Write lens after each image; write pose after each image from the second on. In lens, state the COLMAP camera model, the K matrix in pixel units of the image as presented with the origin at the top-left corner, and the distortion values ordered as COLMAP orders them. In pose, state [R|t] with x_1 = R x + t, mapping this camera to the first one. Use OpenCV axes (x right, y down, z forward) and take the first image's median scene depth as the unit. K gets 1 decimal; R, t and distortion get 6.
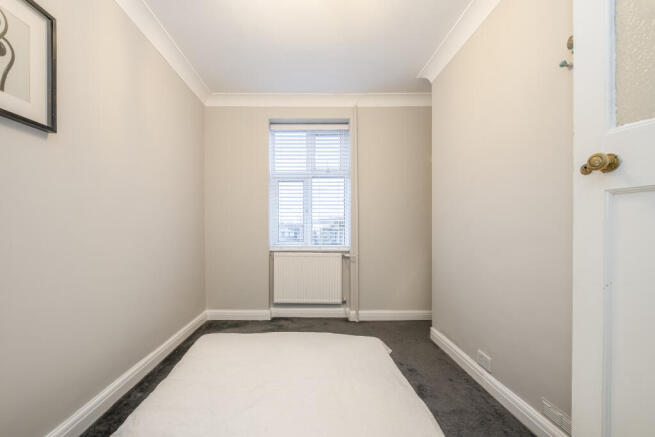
lens RADIAL K [[290.7, 0, 281.6], [0, 290.7, 232.5], [0, 0, 1]] dist [-0.001774, -0.000178]
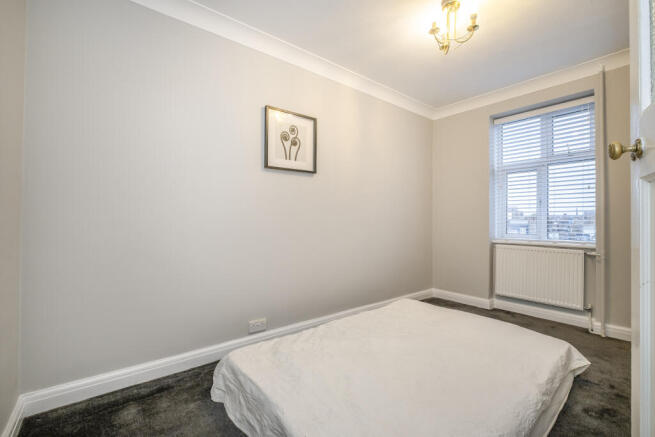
lens RADIAL K [[287.0, 0, 327.5], [0, 287.0, 218.5], [0, 0, 1]] dist [-0.000564, 0.000078]
pose [[0.638984, -0.004953, -0.769204, 0.374059], [-0.012810, 0.999772, -0.017079, 0.002506], [0.769113, 0.020767, 0.638775, -0.101466]]
